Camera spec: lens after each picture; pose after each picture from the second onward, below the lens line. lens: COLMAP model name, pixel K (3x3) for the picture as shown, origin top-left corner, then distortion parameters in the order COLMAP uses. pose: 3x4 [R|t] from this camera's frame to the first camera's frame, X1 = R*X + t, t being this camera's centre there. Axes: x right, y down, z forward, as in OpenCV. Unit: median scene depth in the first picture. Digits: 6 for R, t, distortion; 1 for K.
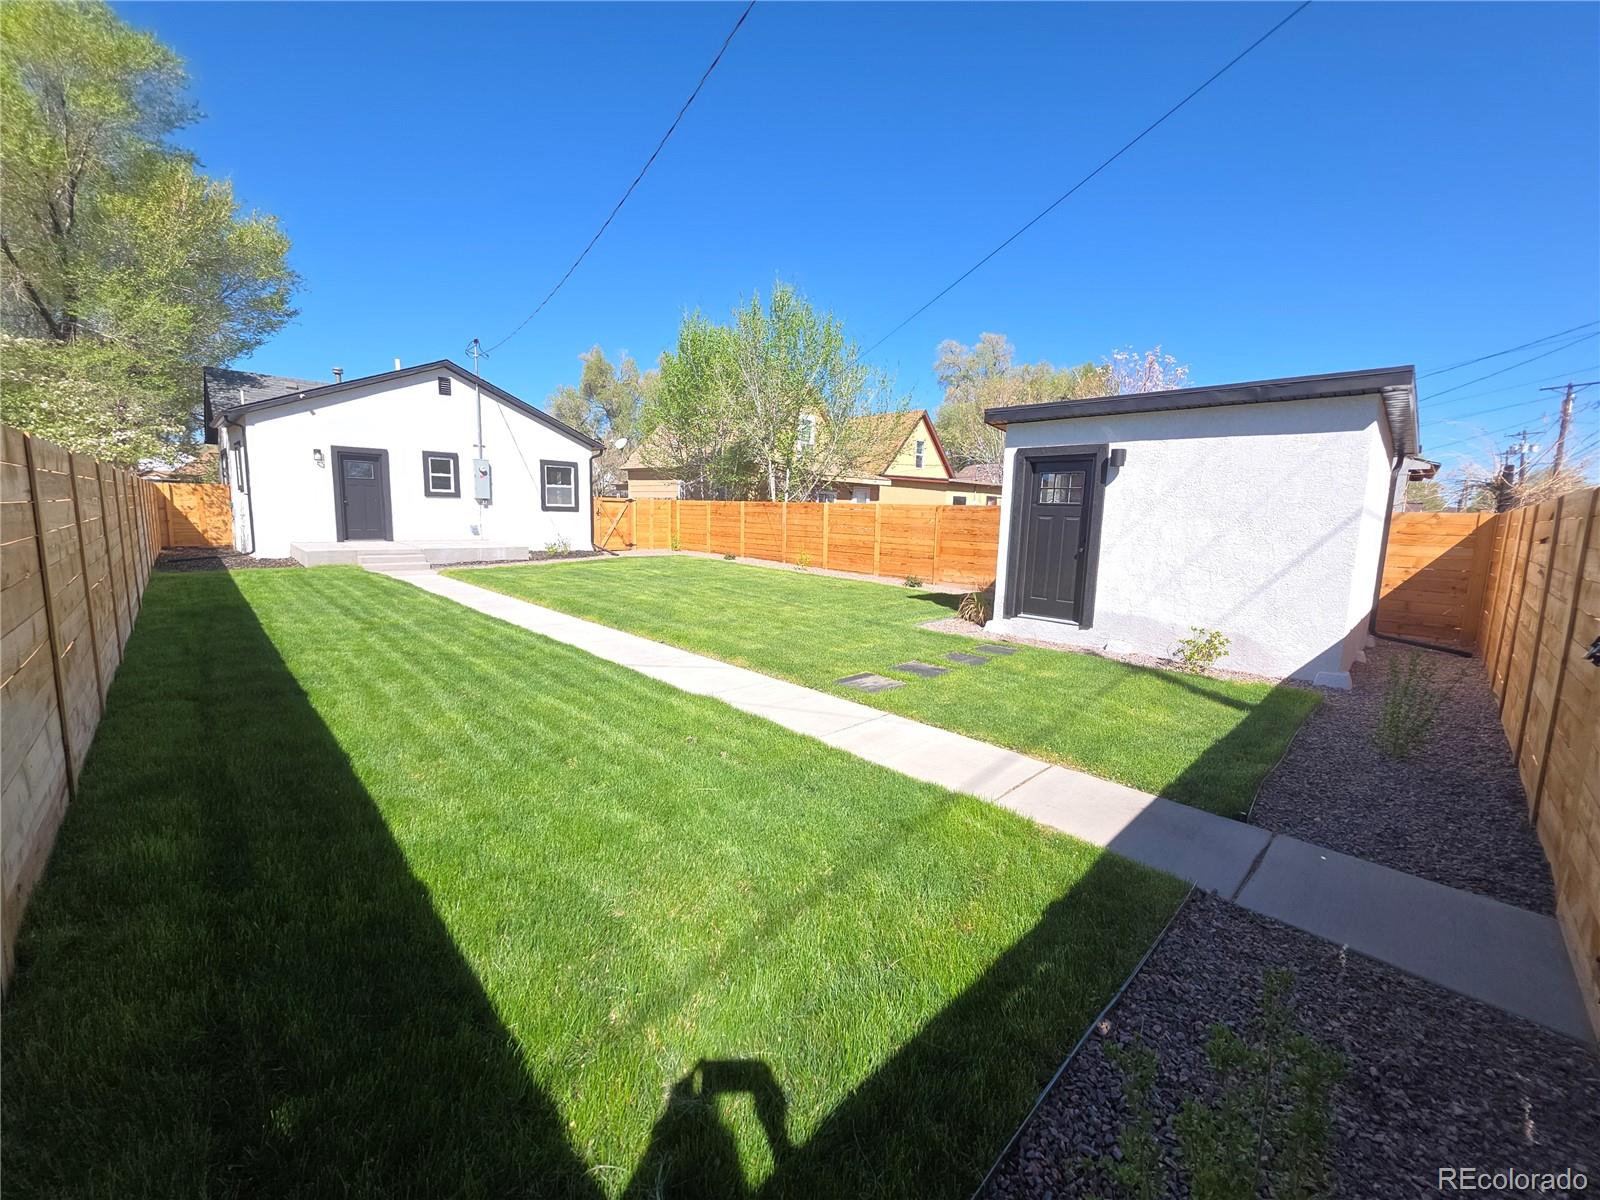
lens RADIAL K [[635.0, 0, 796.7], [0, 635.0, 596.7], [0, 0, 1]] dist [0.000361, 0.000557]
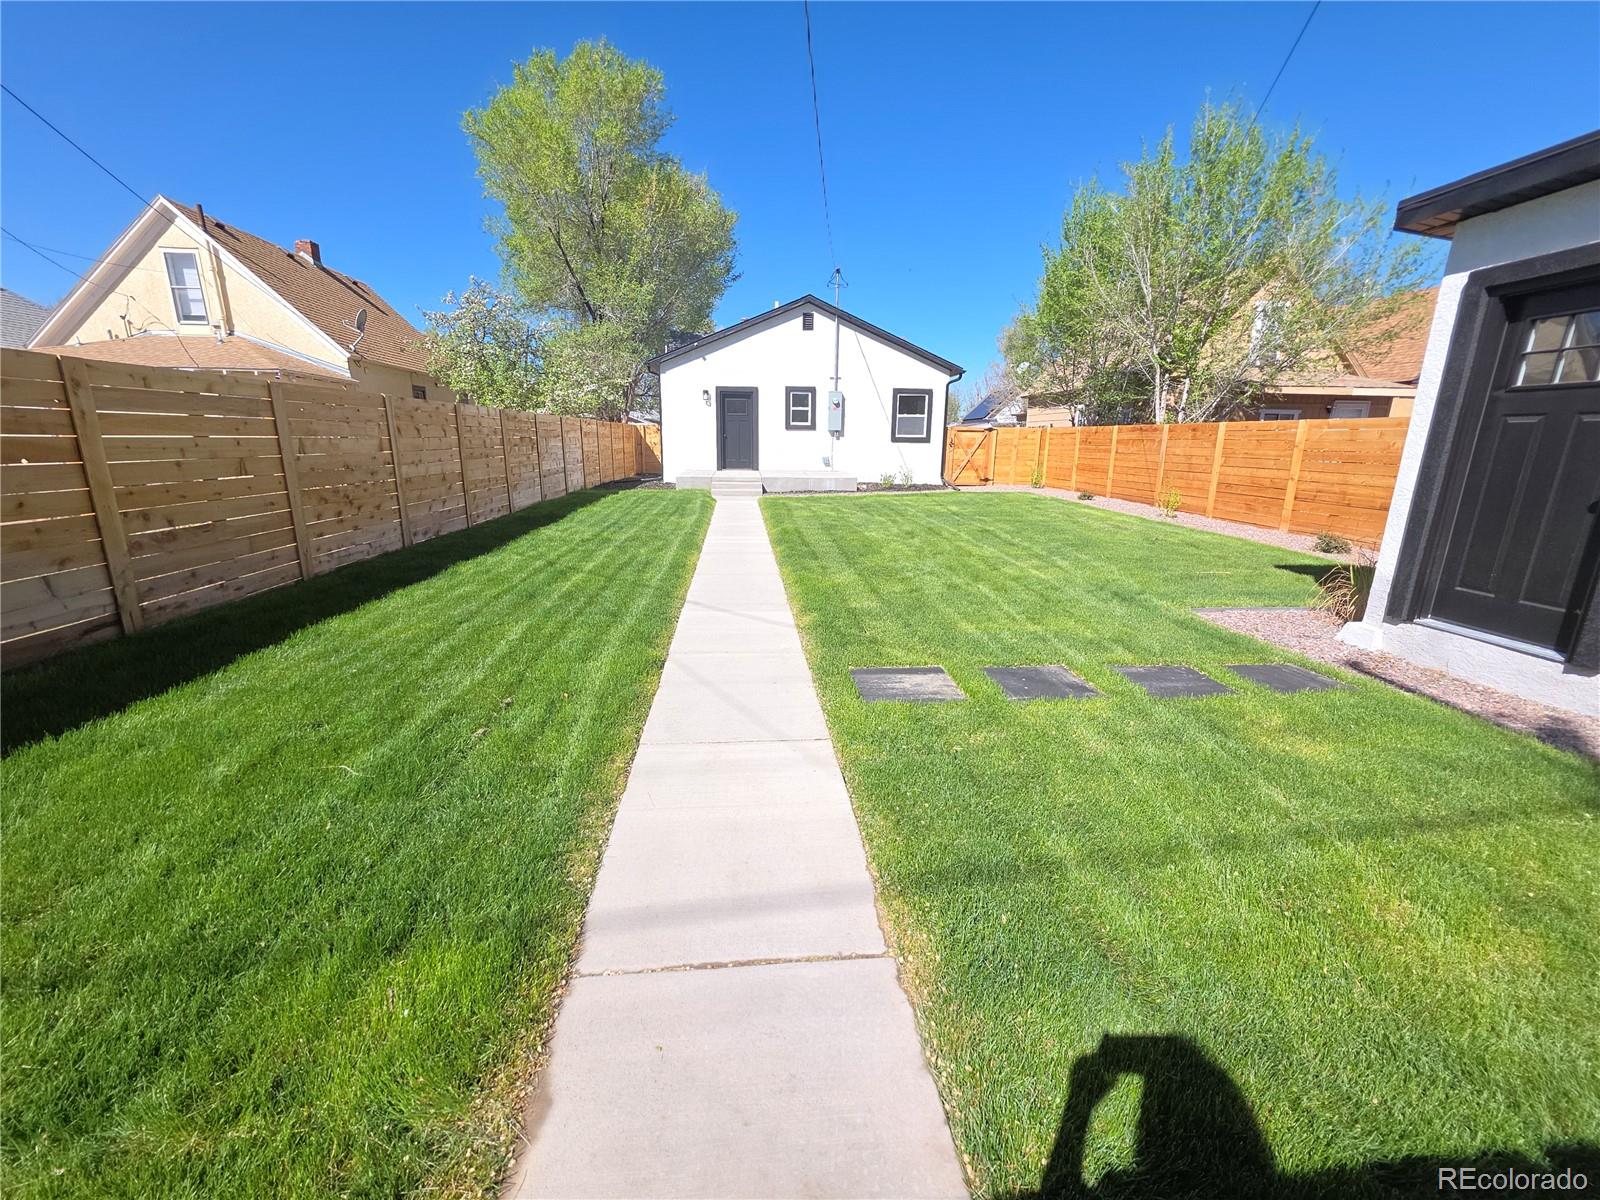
lens RADIAL K [[635.0, 0, 799.7], [0, 635.0, 598.2], [0, 0, 1]] dist [0.000361, 0.000557]
pose [[0.773525, 0.136376, -0.618919, 0.161959], [-0.076247, 0.989506, 0.122739, -0.007371], [0.629163, -0.047752, 0.775806, 0.172529]]
